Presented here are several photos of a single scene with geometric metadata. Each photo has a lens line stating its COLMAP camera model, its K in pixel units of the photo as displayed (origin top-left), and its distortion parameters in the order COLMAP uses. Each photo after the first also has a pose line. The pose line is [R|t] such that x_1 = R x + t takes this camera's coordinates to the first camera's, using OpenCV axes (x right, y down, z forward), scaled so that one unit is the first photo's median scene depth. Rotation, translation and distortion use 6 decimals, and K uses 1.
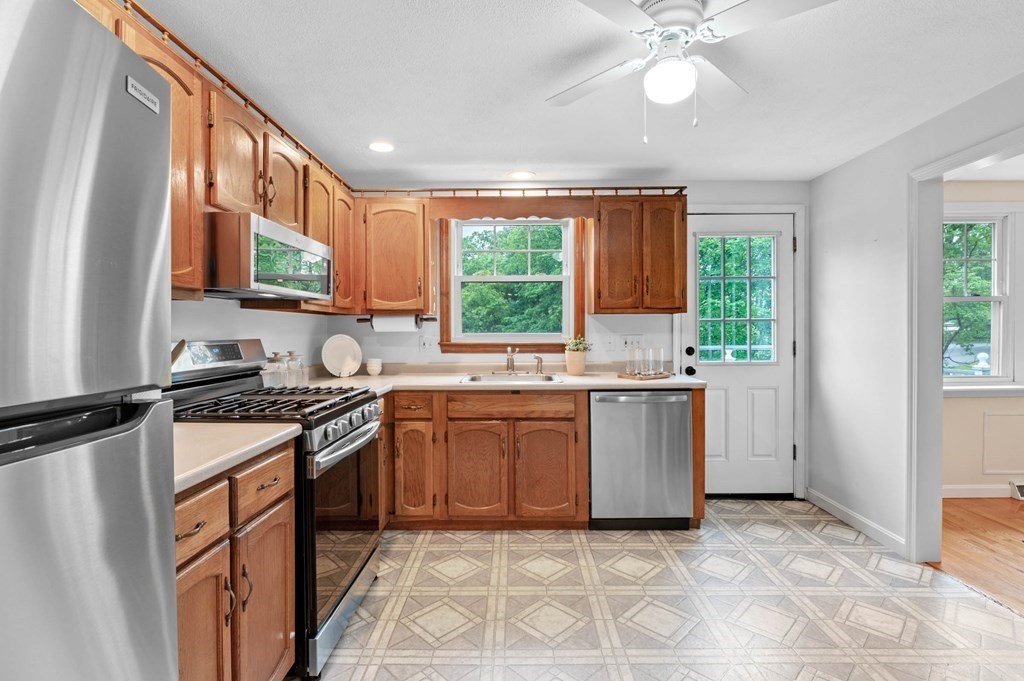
lens RADIAL K [[484.3, 0, 510.0], [0, 484.3, 335.3], [0, 0, 1]] dist [-0.010398, -0.000973]
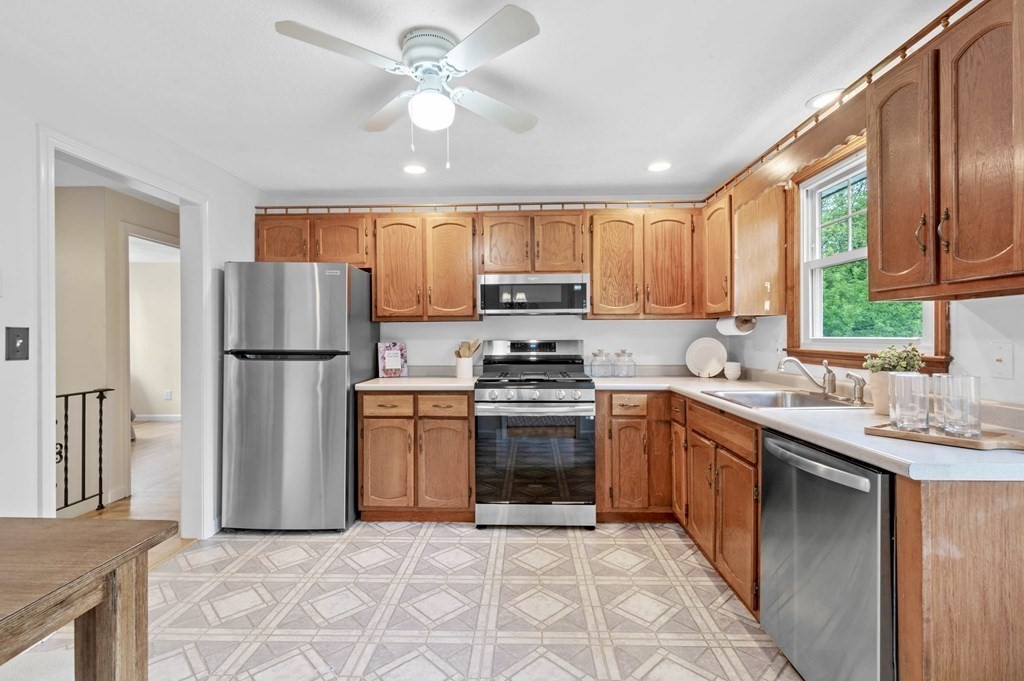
lens RADIAL K [[469.3, 0, 515.0], [0, 469.3, 338.9], [0, 0, 1]] dist [-0.003725, -0.000642]
pose [[-0.013825, 0.009765, -0.999857, 0.776579], [-0.006496, 0.999930, 0.009855, -0.007206], [0.999883, 0.006631, -0.013760, 0.664505]]
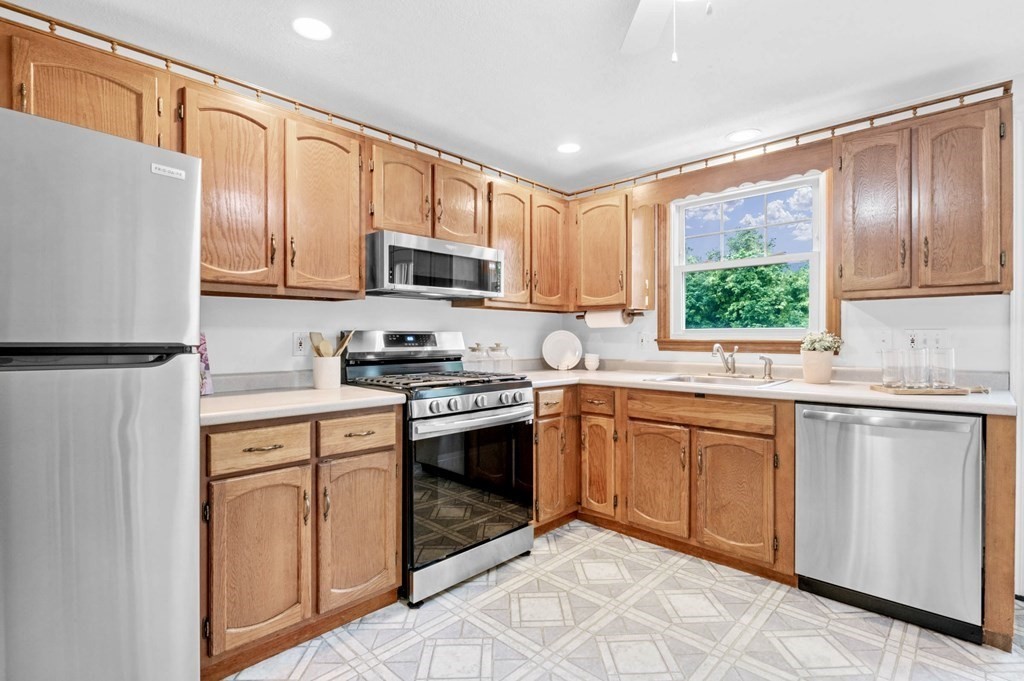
lens RADIAL K [[484.3, 0, 515.8], [0, 484.3, 341.3], [0, 0, 1]] dist [-0.010398, -0.000973]
pose [[0.731489, 0.009027, -0.681794, 0.349410], [-0.009362, 0.999951, 0.003195, 0.022475], [0.681789, 0.004046, 0.731537, 0.159071]]
